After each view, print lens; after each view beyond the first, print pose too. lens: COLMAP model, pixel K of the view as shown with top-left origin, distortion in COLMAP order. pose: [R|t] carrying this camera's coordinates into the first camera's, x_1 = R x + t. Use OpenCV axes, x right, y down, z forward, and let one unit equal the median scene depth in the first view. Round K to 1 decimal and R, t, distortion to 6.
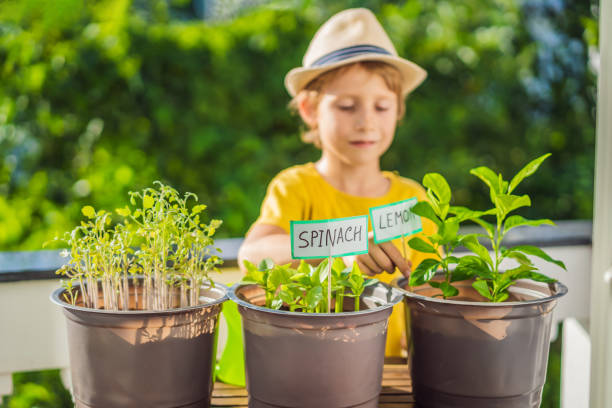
lens RADIAL K [[924.5, 0, 306.0], [0, 924.5, 204.0], [0, 0, 1]] dist [0.018390, -0.099632]
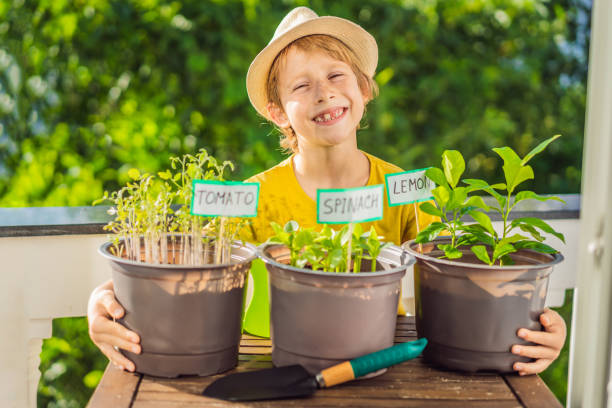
lens RADIAL K [[958.0, 0, 298.2], [0, 958.0, 196.2], [0, 0, 1]] dist [0.037267, -0.026523]
pose [[0.998942, 0.031378, -0.033613, 0.001180], [-0.030076, 0.998804, 0.038561, -0.015873], [0.034783, -0.037509, 0.998691, -0.142371]]
